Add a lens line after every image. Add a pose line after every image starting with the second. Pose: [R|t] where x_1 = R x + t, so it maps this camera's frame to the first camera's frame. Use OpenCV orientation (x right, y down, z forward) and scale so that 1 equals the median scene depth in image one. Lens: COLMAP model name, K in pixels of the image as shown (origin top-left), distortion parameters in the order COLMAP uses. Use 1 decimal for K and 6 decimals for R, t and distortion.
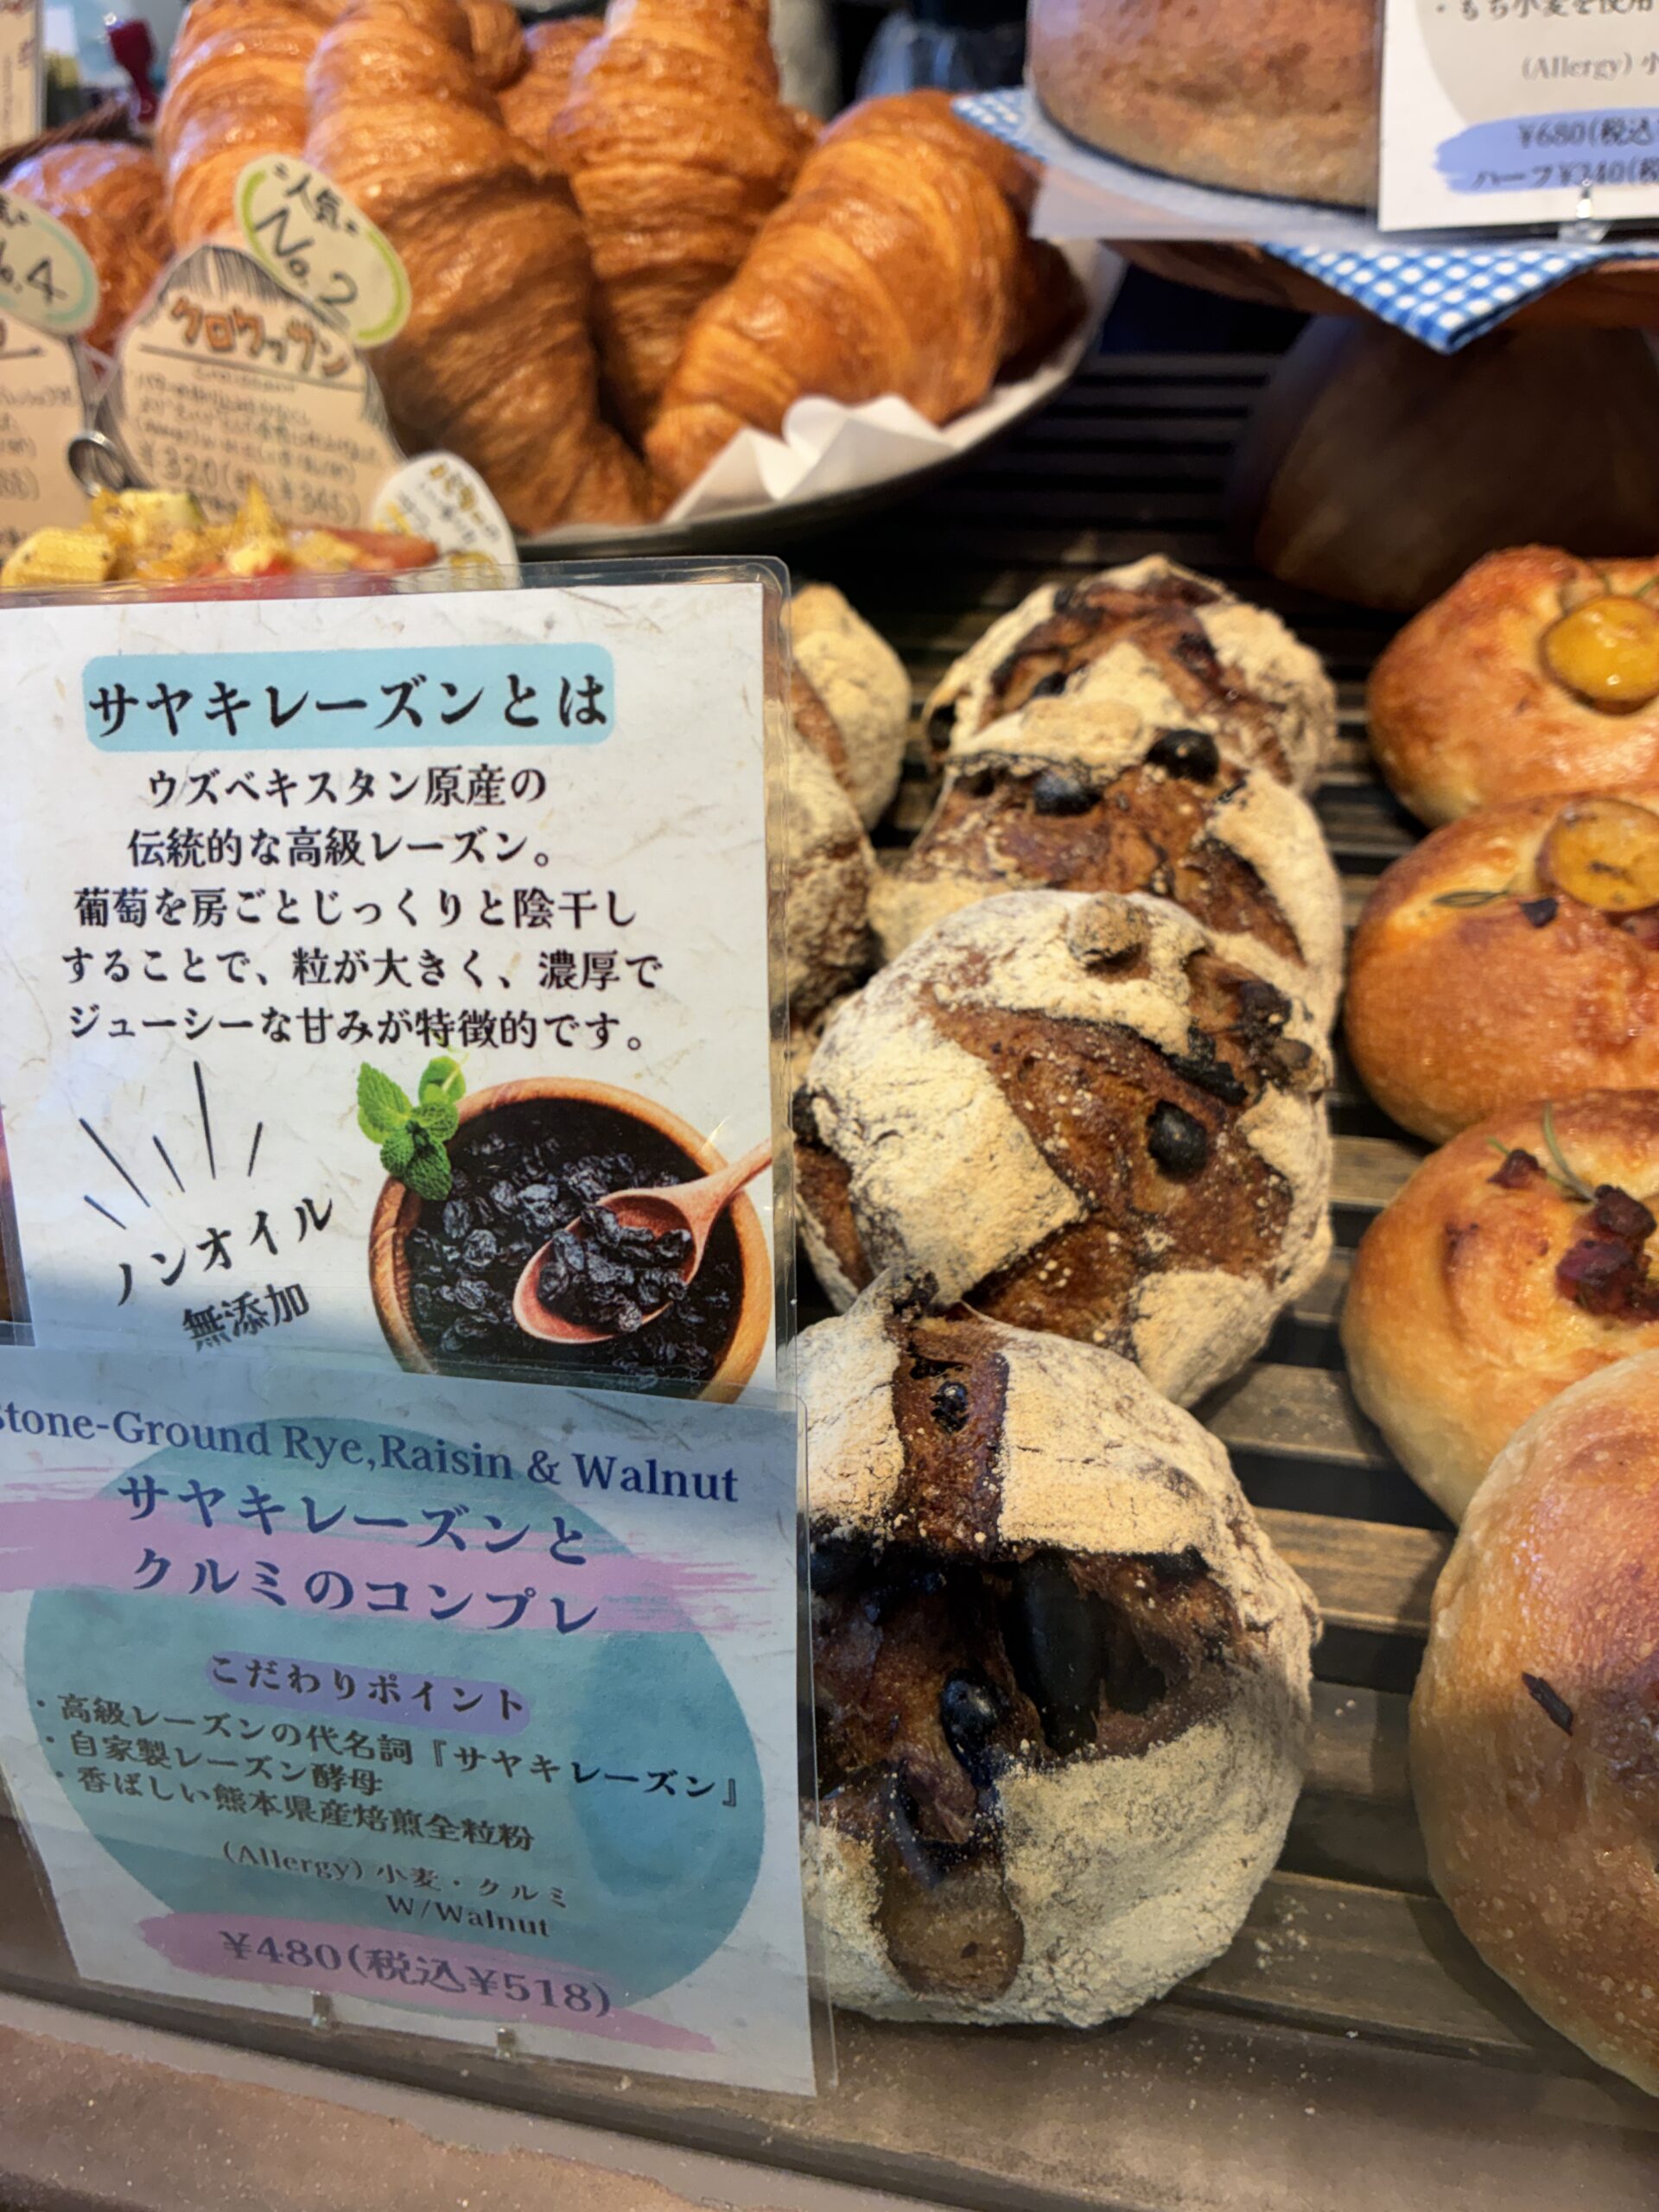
lens RADIAL K [[1661.2, 0, 829.5], [0, 1661.2, 1106.0], [0, 0, 1]] dist [-0.003941, -0.009062]
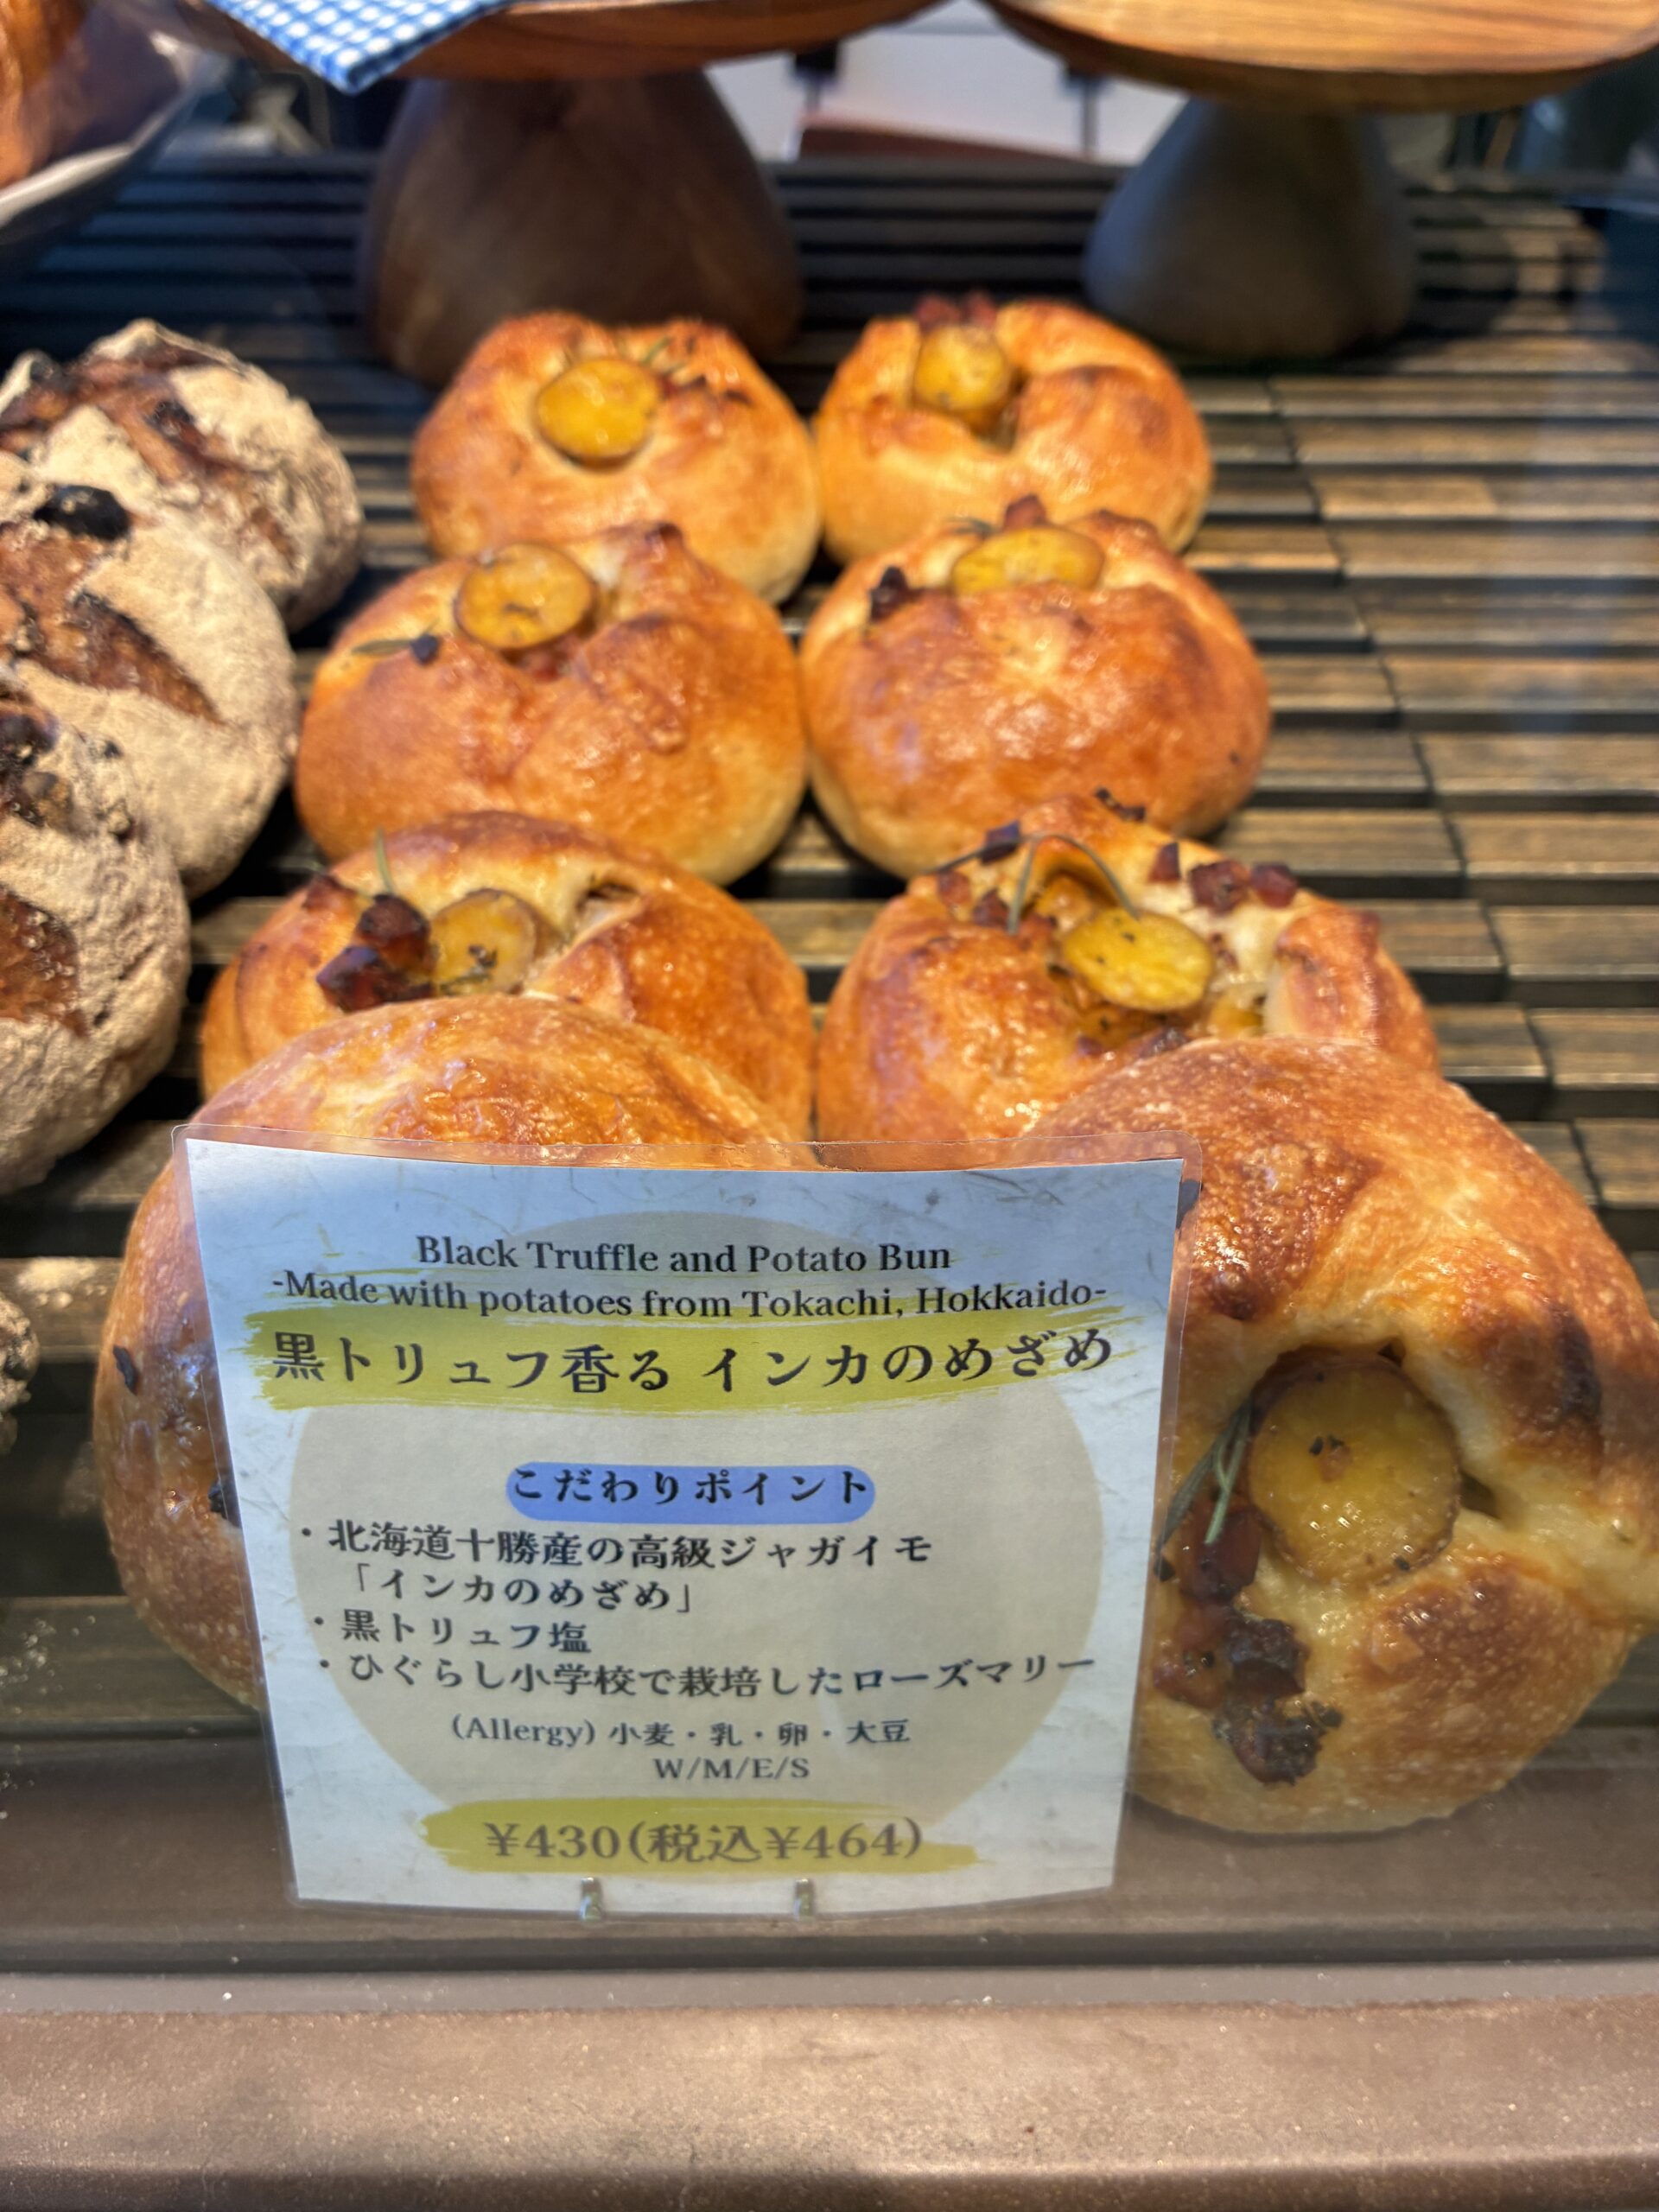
lens RADIAL K [[1654.6, 0, 829.5], [0, 1654.6, 1106.0], [0, 0, 1]] dist [0.035509, -0.080768]
pose [[0.968646, -0.109114, 0.223200, 0.385903], [0.095283, 0.992853, 0.071860, 0.101612], [-0.229446, -0.048340, 0.972120, -0.043462]]
